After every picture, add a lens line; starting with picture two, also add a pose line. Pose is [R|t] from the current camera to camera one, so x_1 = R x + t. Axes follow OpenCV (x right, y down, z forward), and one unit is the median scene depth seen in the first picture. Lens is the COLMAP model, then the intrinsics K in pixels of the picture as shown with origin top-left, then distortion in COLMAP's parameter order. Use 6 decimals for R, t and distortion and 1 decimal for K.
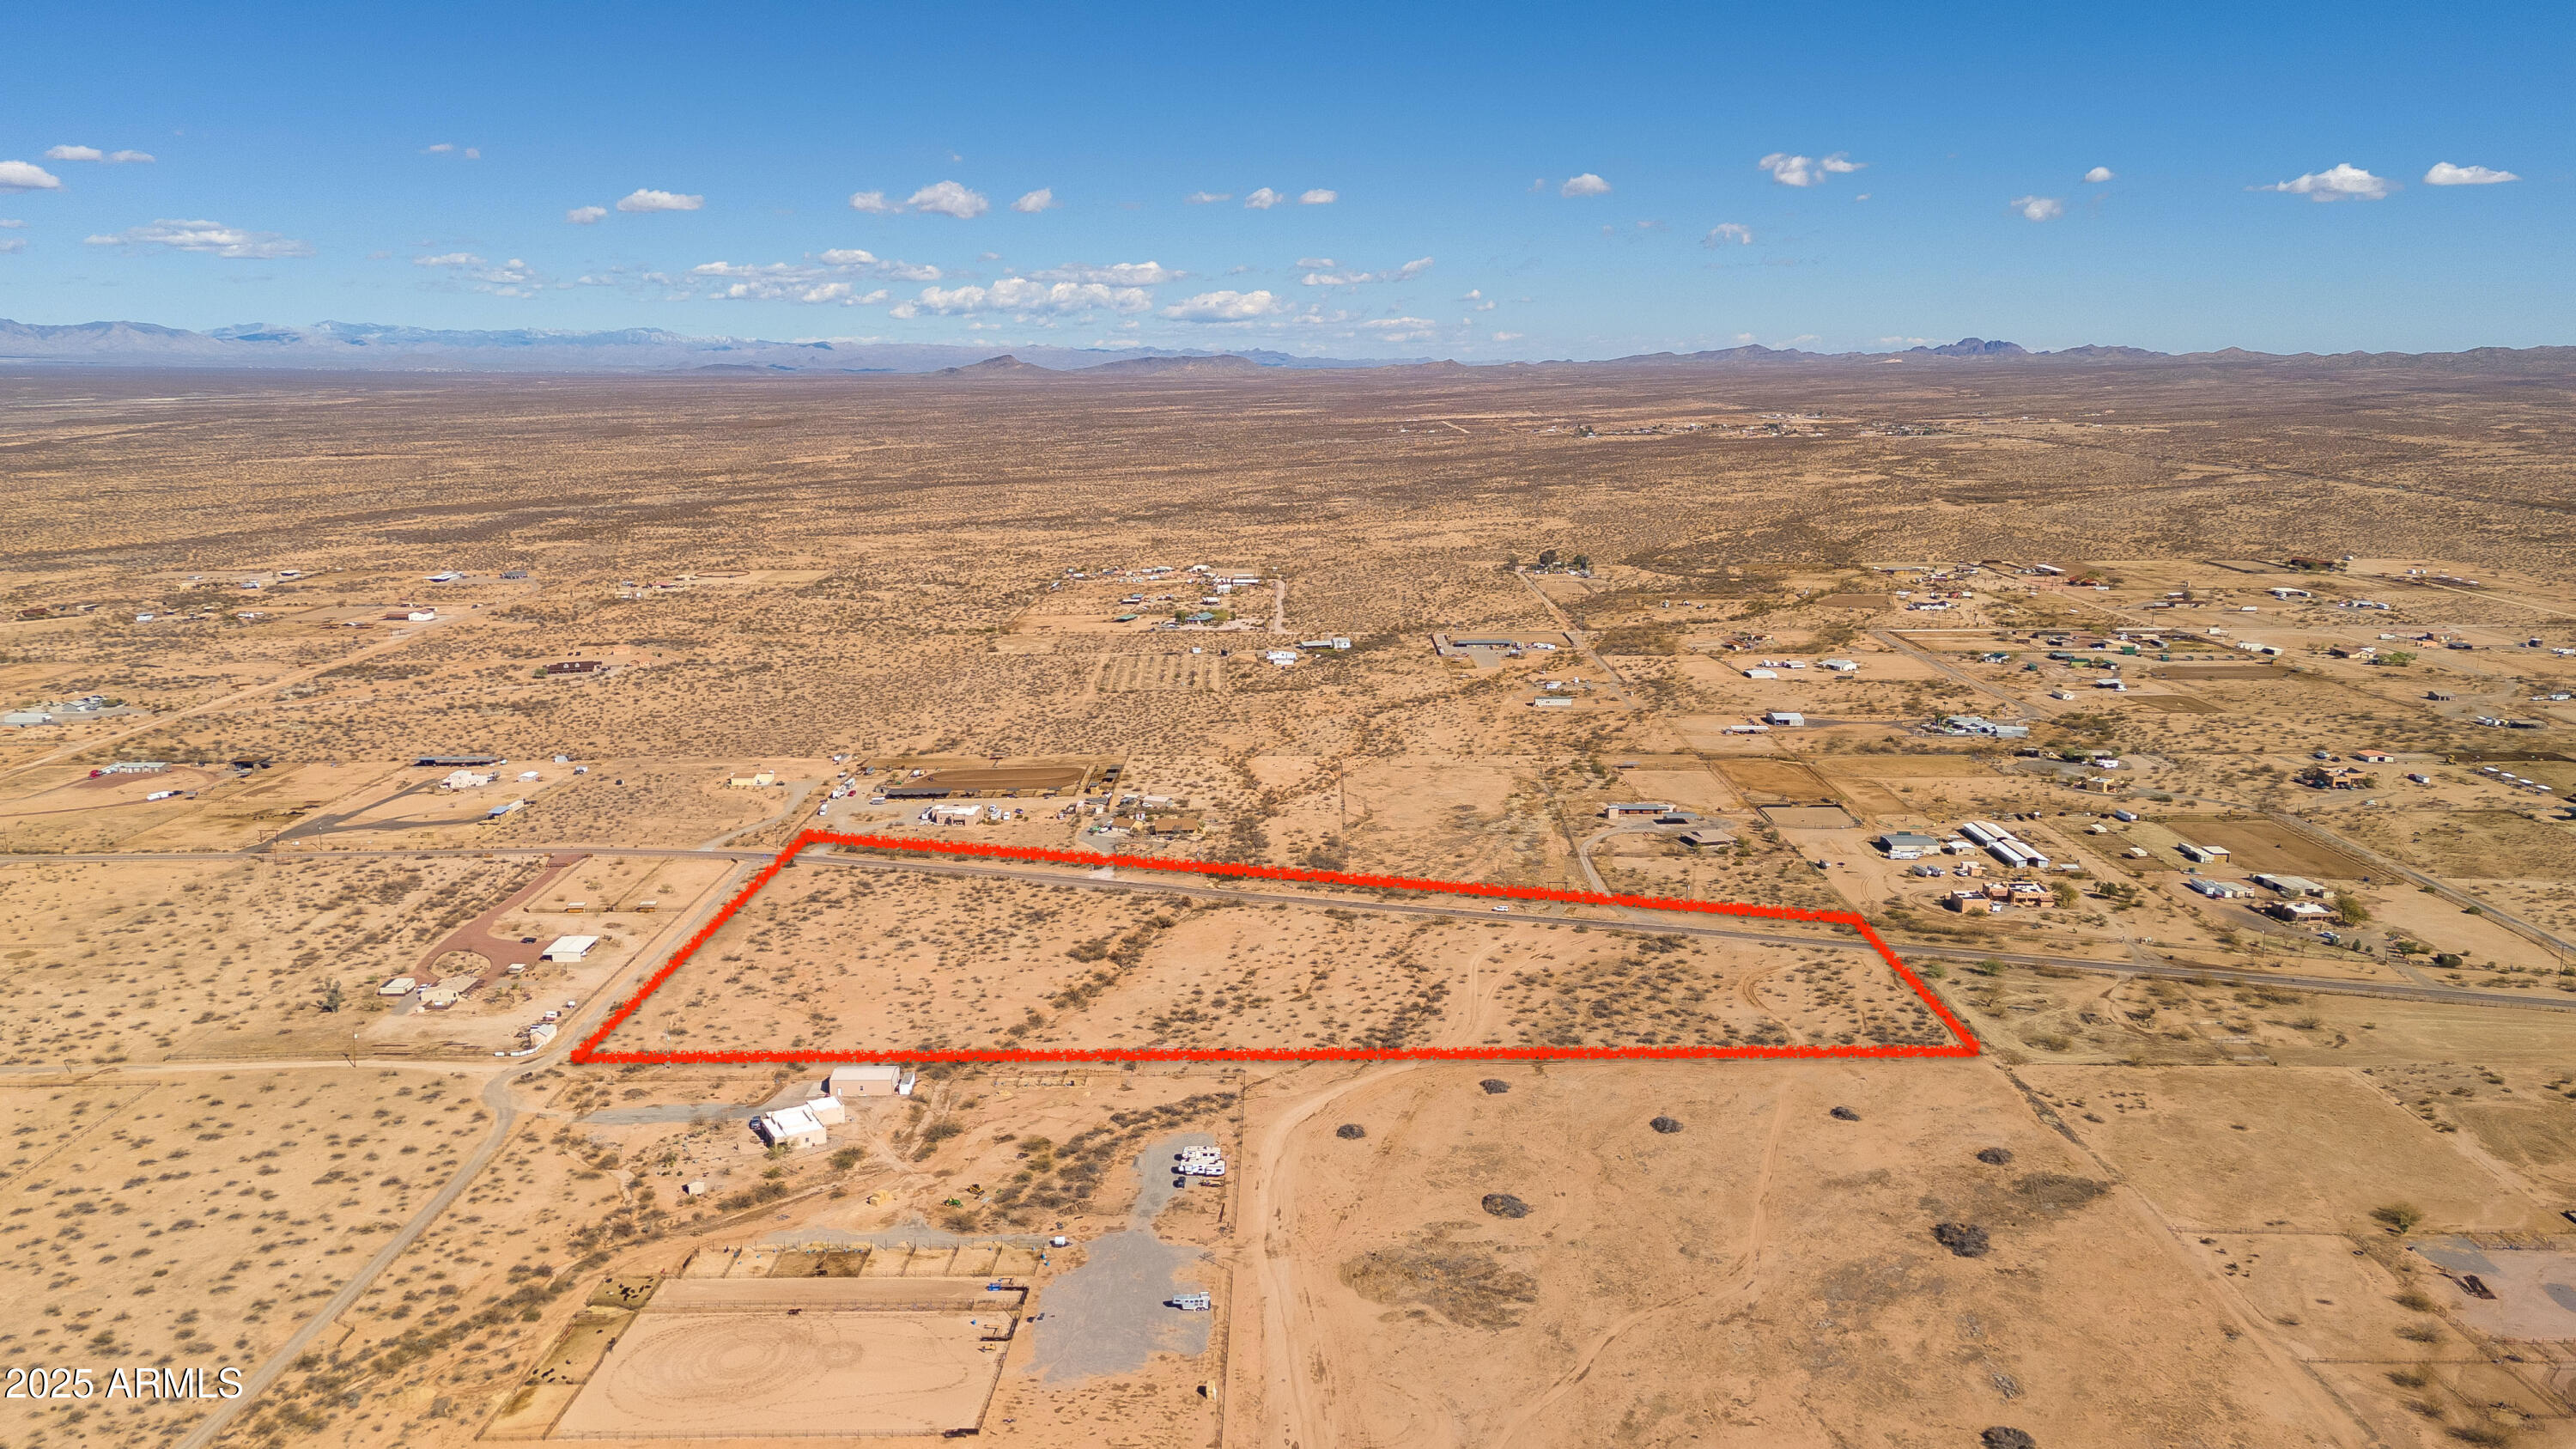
lens RADIAL K [[1899.9, 0, 1273.4], [0, 1899.9, 717.7], [0, 0, 1]] dist [0.073722, -0.061556]
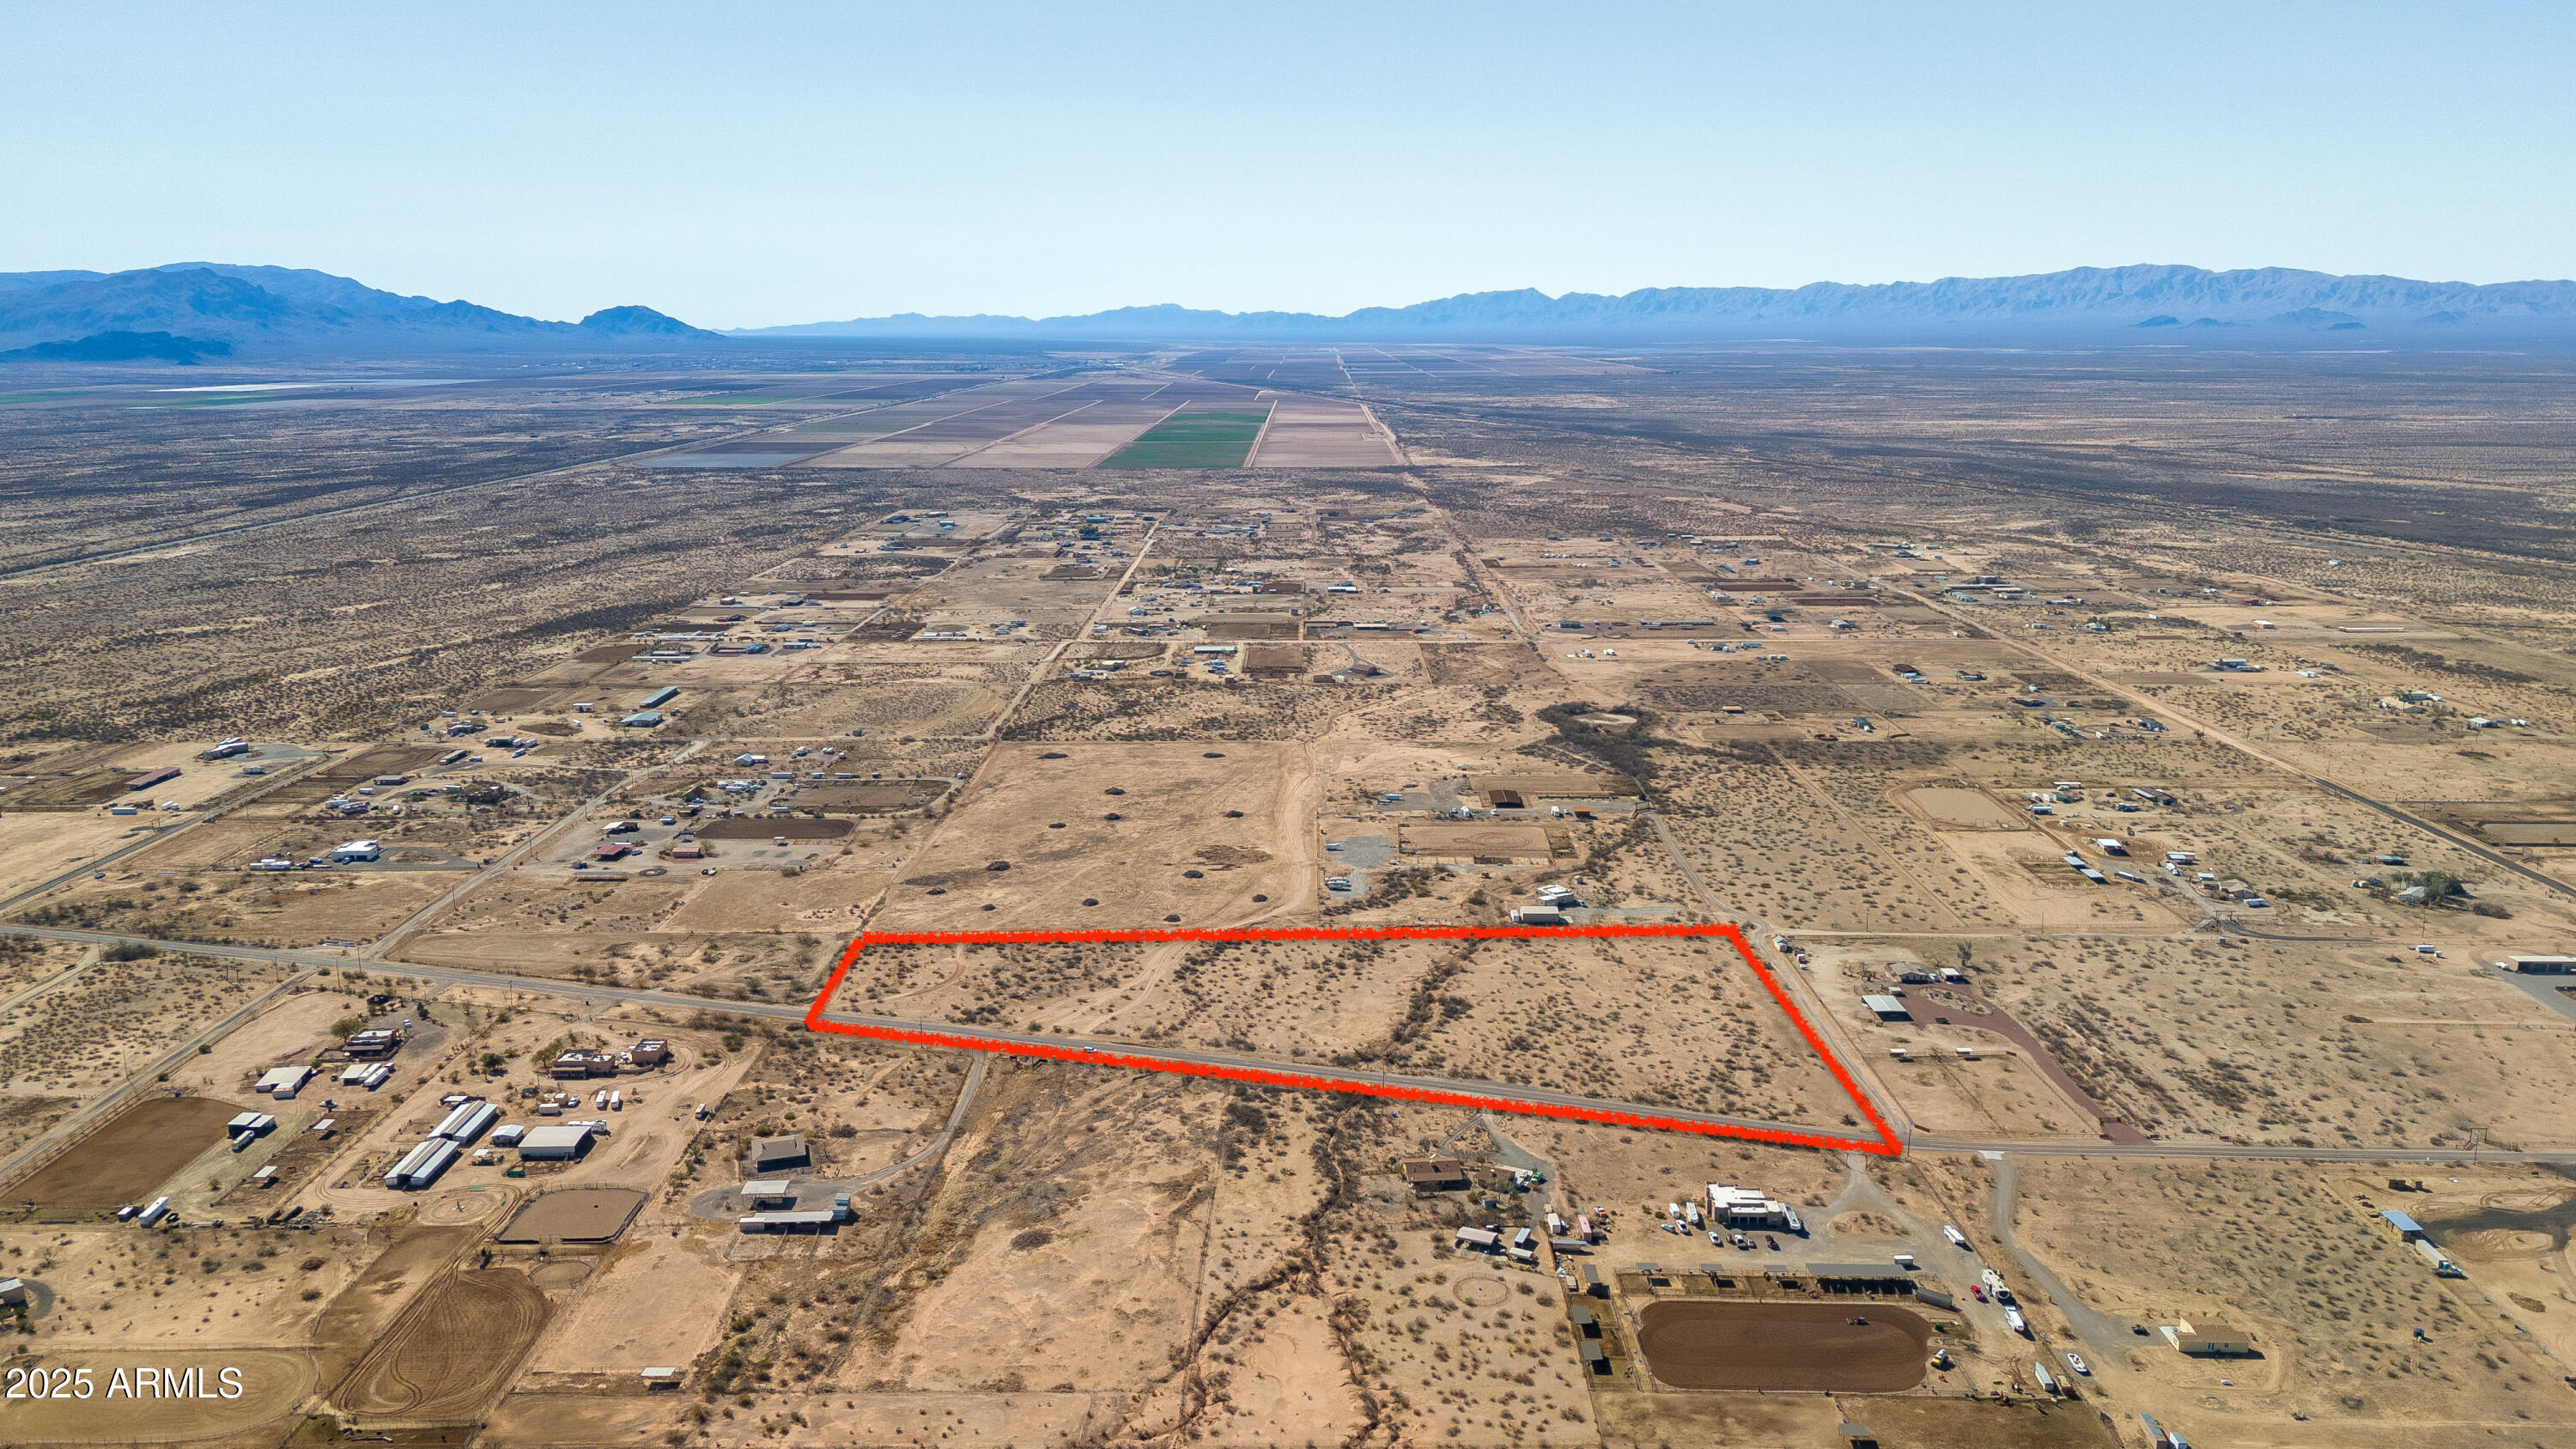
lens RADIAL K [[1899.9, 0, 1299.7], [0, 1899.9, 716.1], [0, 0, 1]] dist [0.073722, -0.061556]
pose [[-0.999969, 0.007353, -0.002880, 0.004551], [0.005661, 0.921790, 0.387648, -0.564717], [0.005505, 0.387619, -0.921803, 2.221338]]
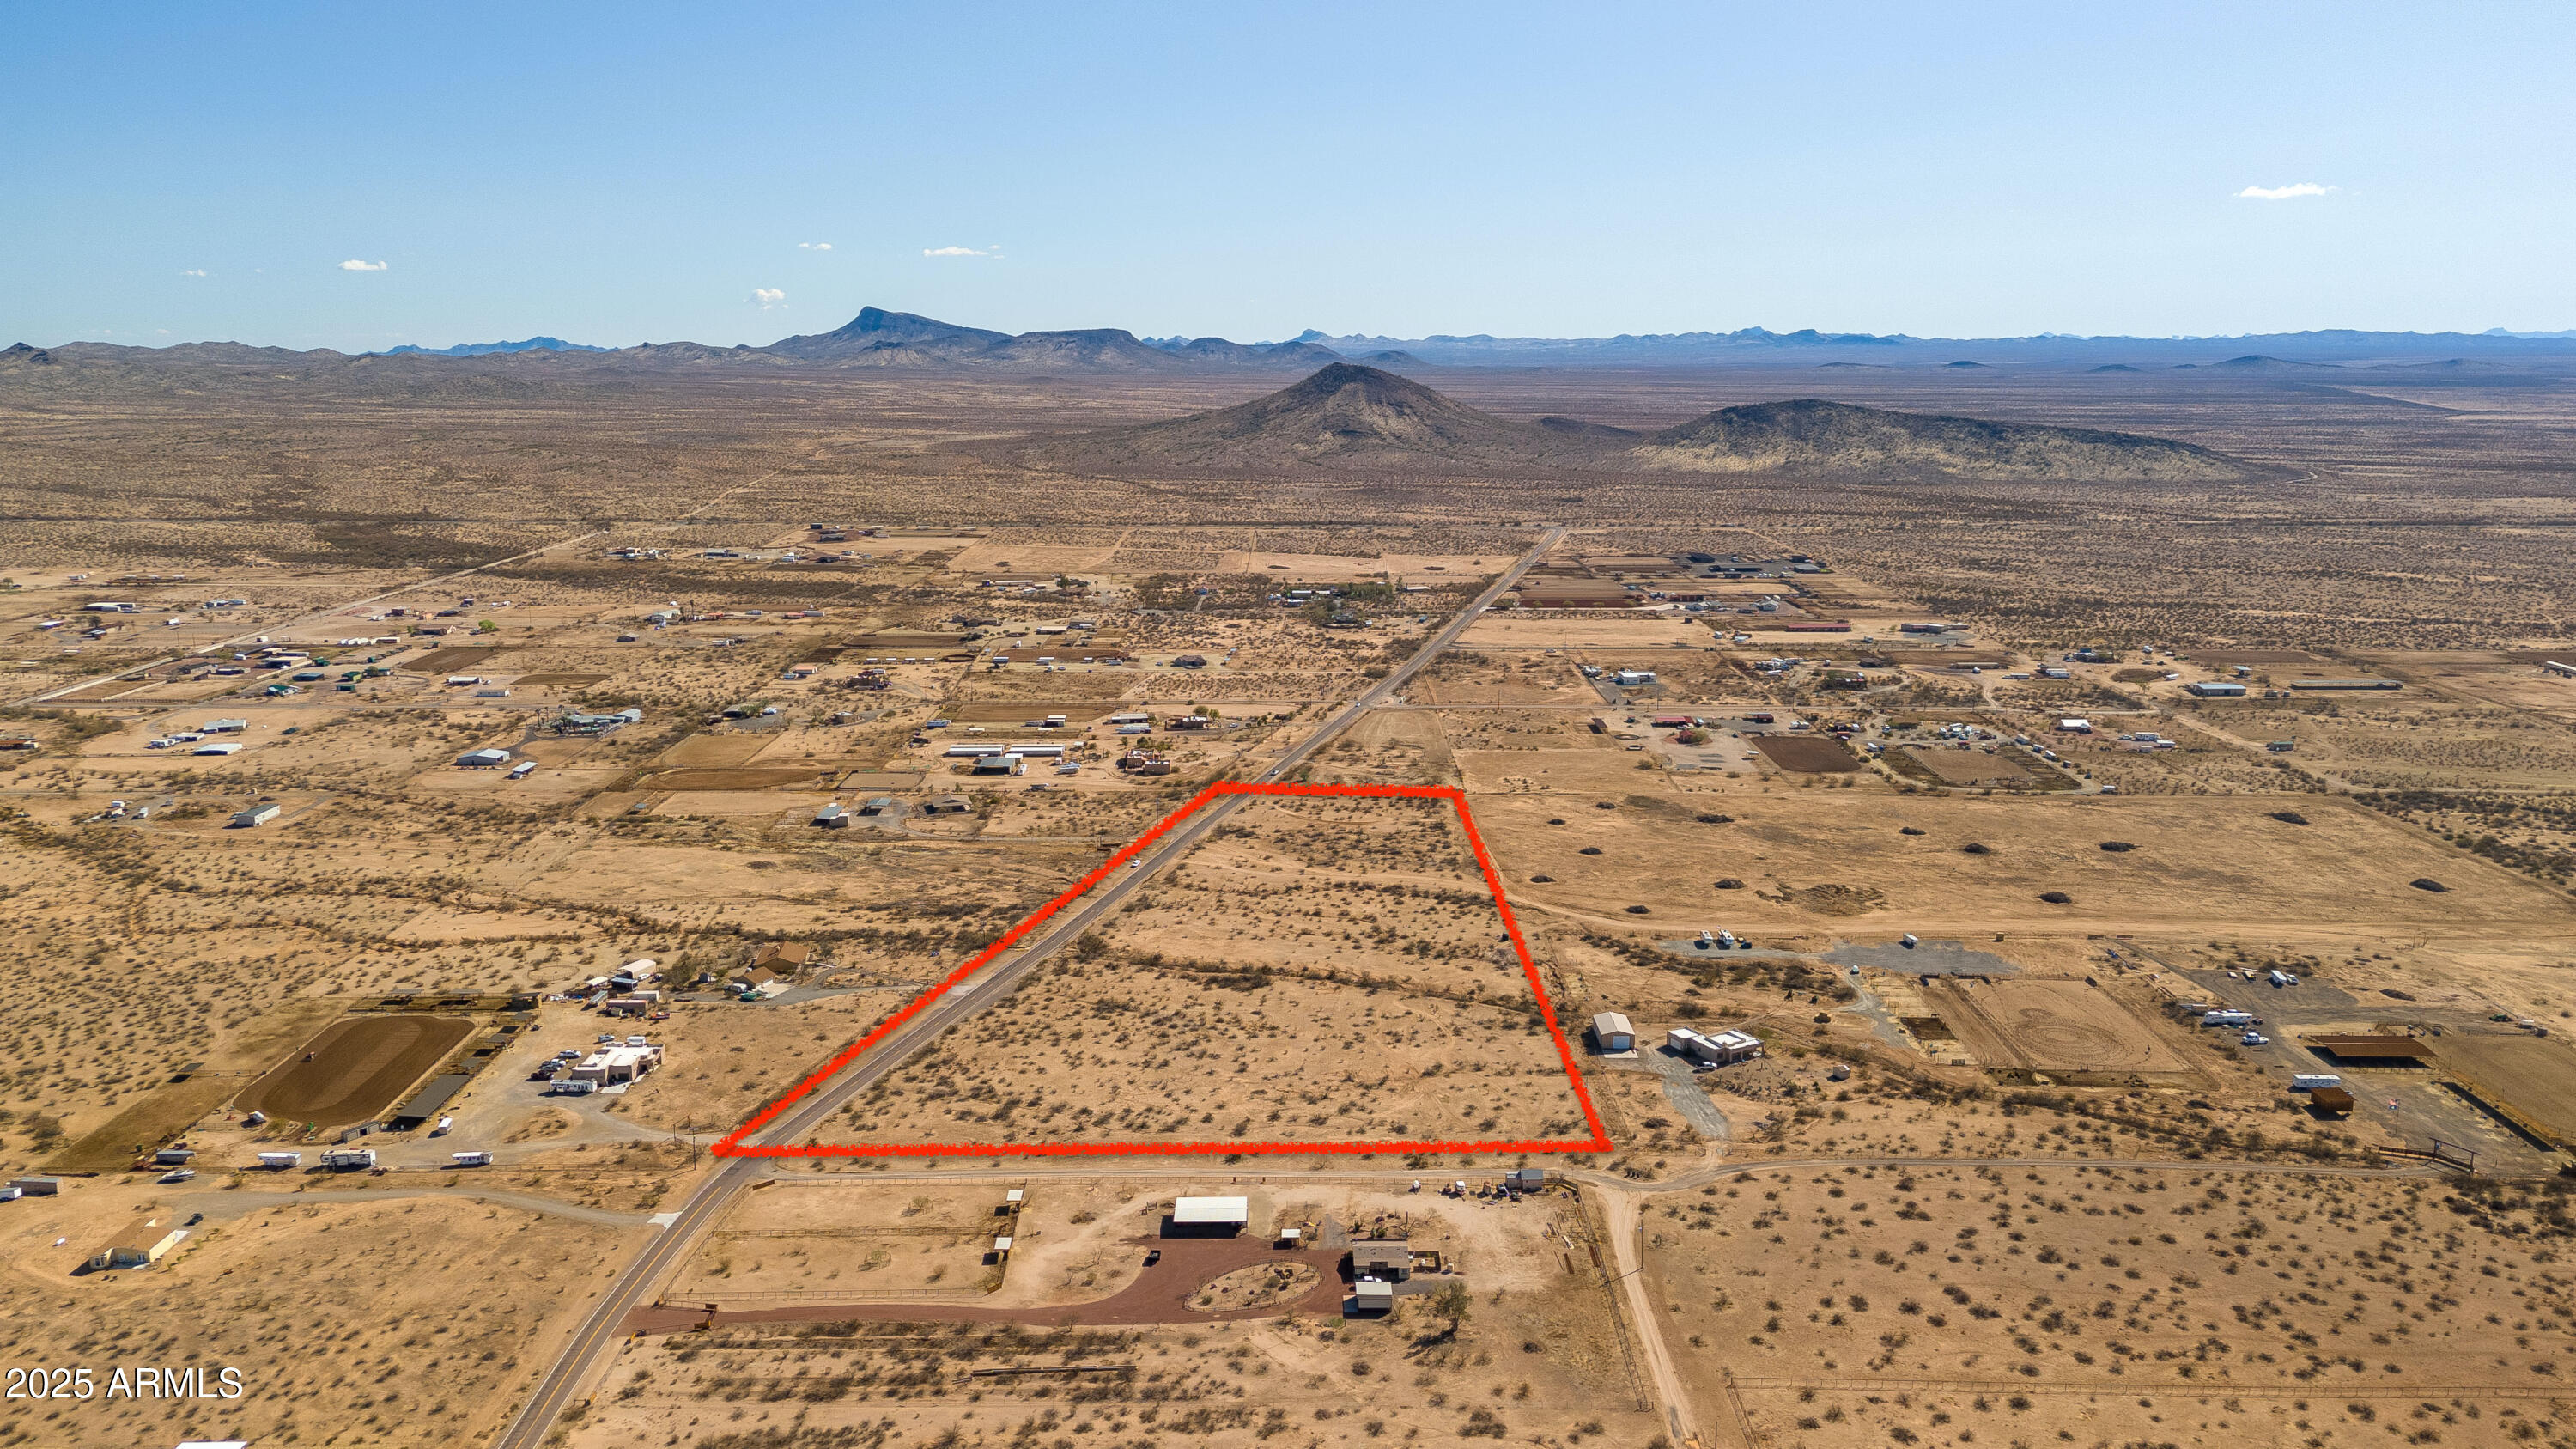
lens RADIAL K [[1899.9, 0, 1293.6], [0, 1899.9, 712.4], [0, 0, 1]] dist [0.073722, -0.061556]
pose [[-0.005376, -0.193427, 0.981100, -1.139799], [0.192229, 0.962616, 0.190836, -0.216586], [-0.981335, 0.189621, 0.032008, 0.989522]]
